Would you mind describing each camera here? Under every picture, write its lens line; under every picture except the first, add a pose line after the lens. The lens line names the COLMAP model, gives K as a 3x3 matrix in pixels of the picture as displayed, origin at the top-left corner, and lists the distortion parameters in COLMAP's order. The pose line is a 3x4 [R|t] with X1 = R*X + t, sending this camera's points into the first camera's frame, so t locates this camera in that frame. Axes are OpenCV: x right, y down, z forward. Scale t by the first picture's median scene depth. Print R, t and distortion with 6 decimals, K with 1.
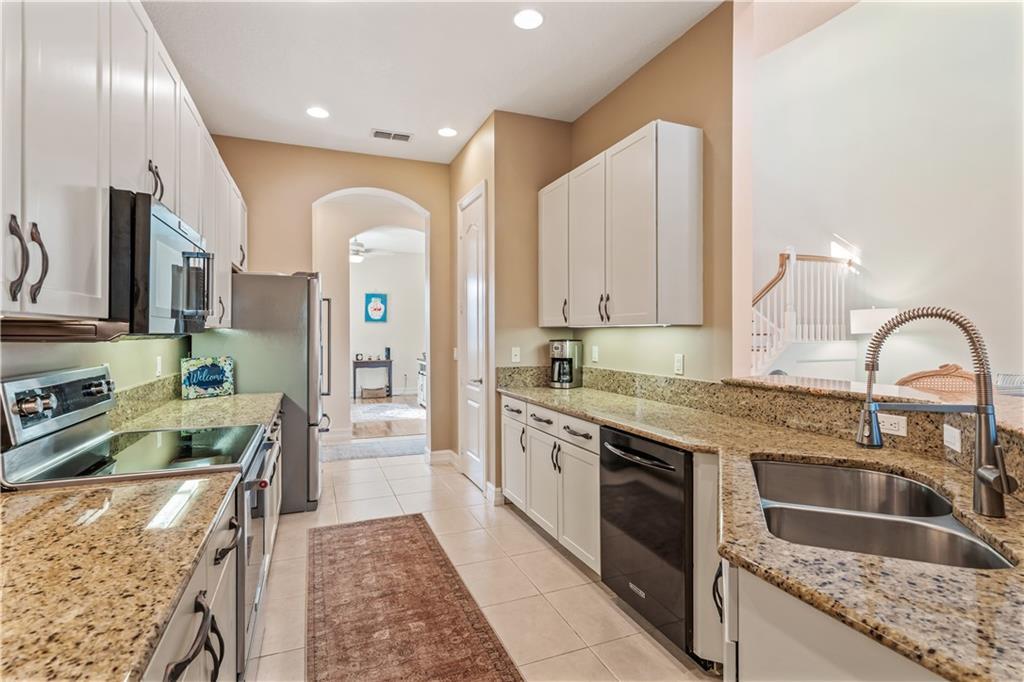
lens RADIAL K [[496.2, 0, 512.0], [0, 496.2, 341.0], [0, 0, 1]] dist [-0.001610, -0.000167]
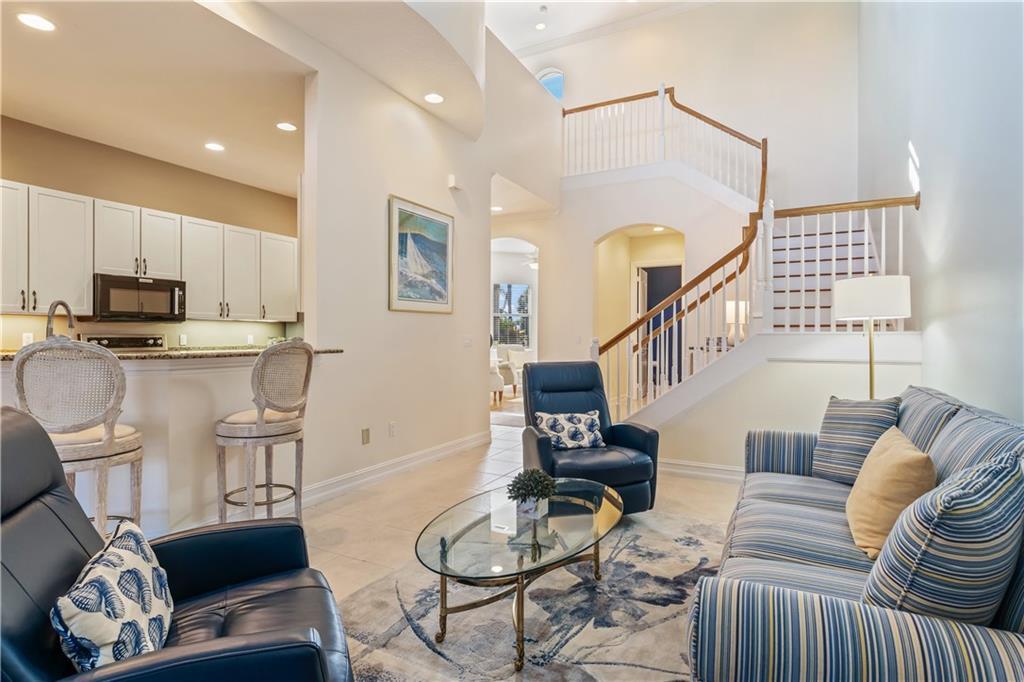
lens RADIAL K [[517.7, 0, 512.0], [0, 517.7, 341.0], [0, 0, 1]] dist [-0.002378, -0.000202]
pose [[0.650648, 0.012449, -0.759277, 1.429522], [-0.014208, 0.999890, 0.004219, 0.025933], [0.759246, 0.008043, 0.650754, 0.369010]]
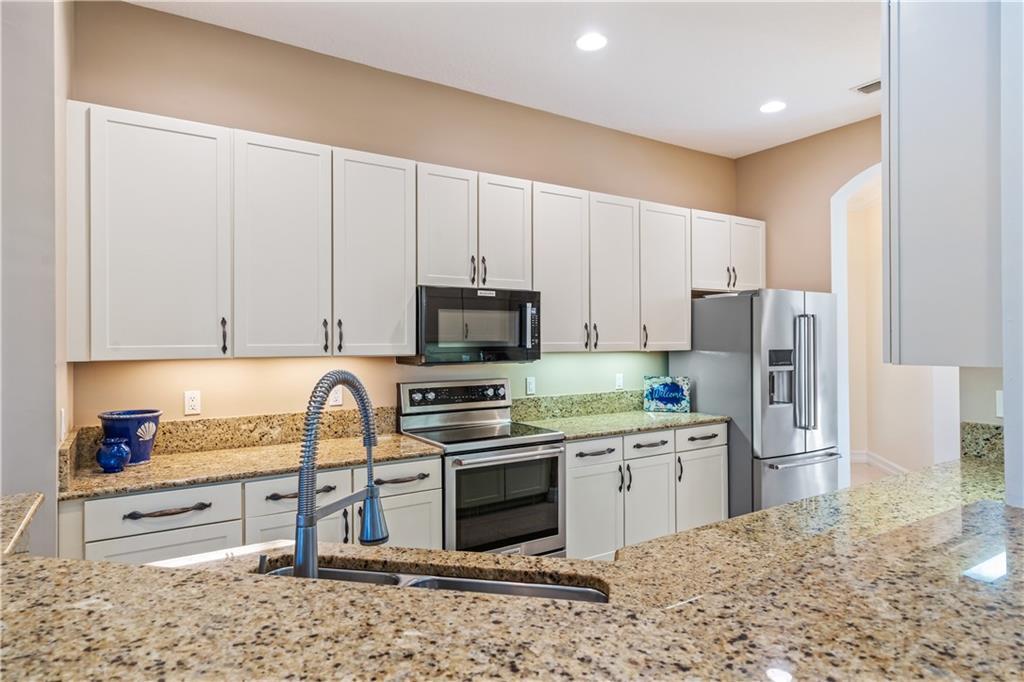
lens RADIAL K [[587.5, 0, 512.0], [0, 587.5, 341.0], [0, 0, 1]] dist [-0.000406, -0.000369]
pose [[0.192051, -0.000475, -0.981385, 0.620415], [-0.006536, 0.999977, -0.001764, -0.042366], [0.981363, 0.006753, 0.192043, 0.386675]]
